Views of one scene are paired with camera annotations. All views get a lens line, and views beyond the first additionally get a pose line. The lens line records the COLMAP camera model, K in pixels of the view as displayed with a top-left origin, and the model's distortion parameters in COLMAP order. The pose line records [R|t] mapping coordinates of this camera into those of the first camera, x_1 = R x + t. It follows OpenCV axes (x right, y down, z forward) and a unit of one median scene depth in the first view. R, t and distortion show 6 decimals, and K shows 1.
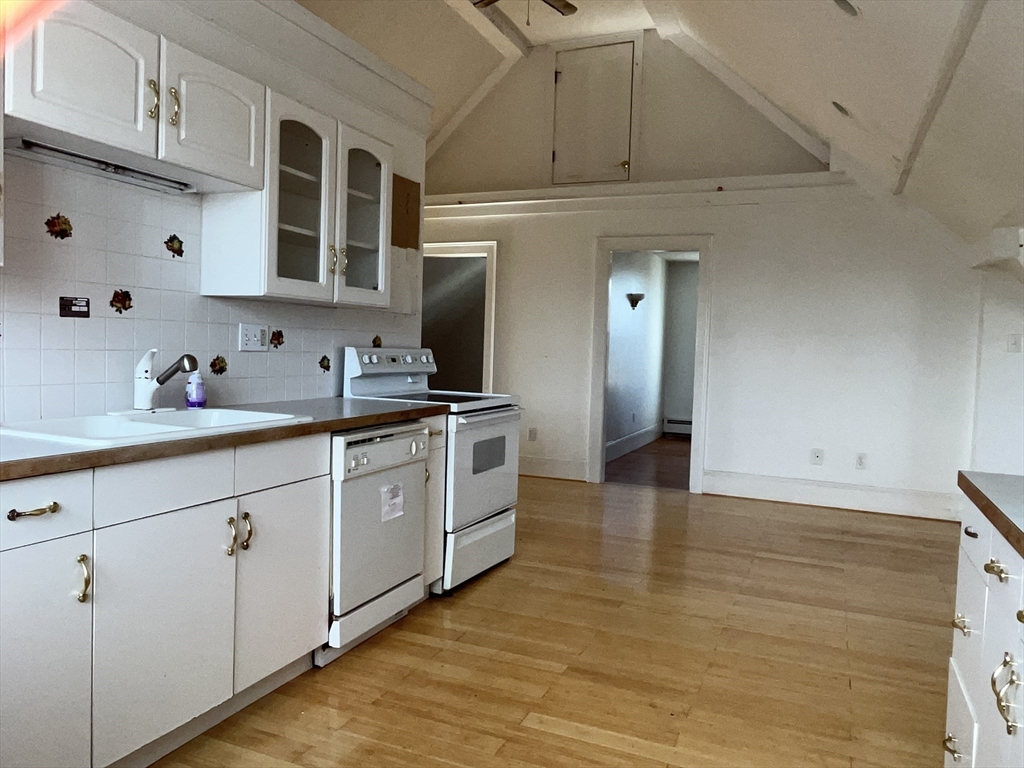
lens RADIAL K [[735.9, 0, 517.0], [0, 735.9, 381.4], [0, 0, 1]] dist [0.001130, -0.006123]
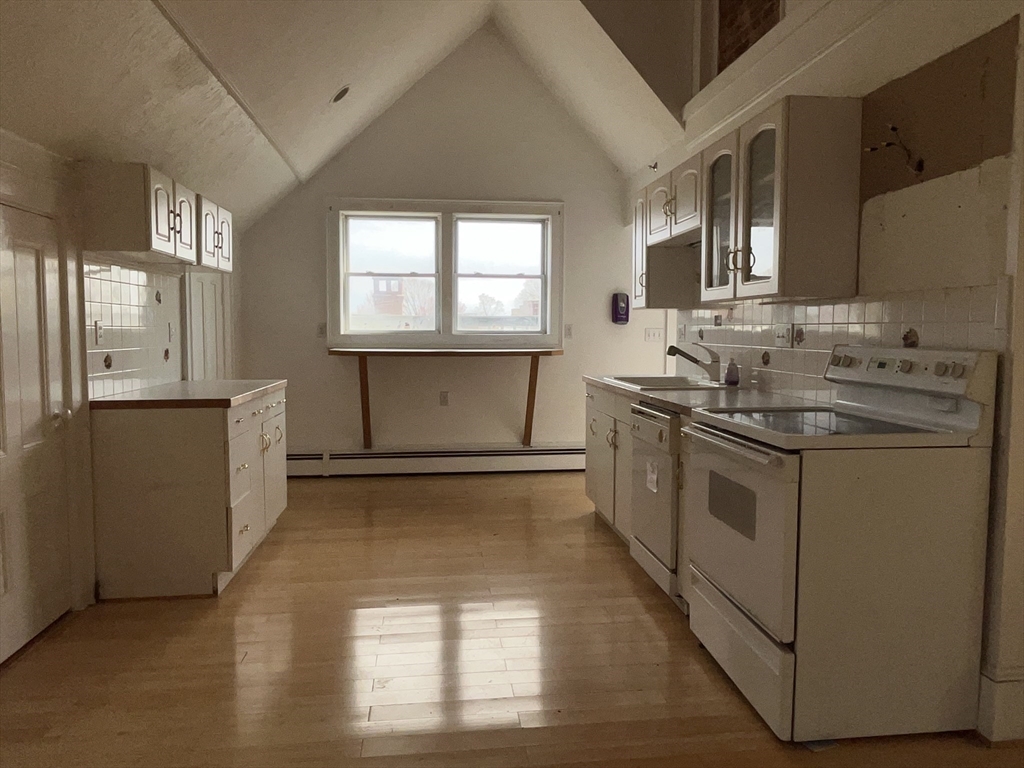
lens RADIAL K [[735.9, 0, 516.4], [0, 735.9, 378.6], [0, 0, 1]] dist [0.001130, -0.006123]
pose [[-0.864290, 0.000888, -0.502994, 0.582225], [-0.052625, 0.994351, 0.092181, -0.079208], [0.500234, 0.106141, -0.859360, 1.843485]]
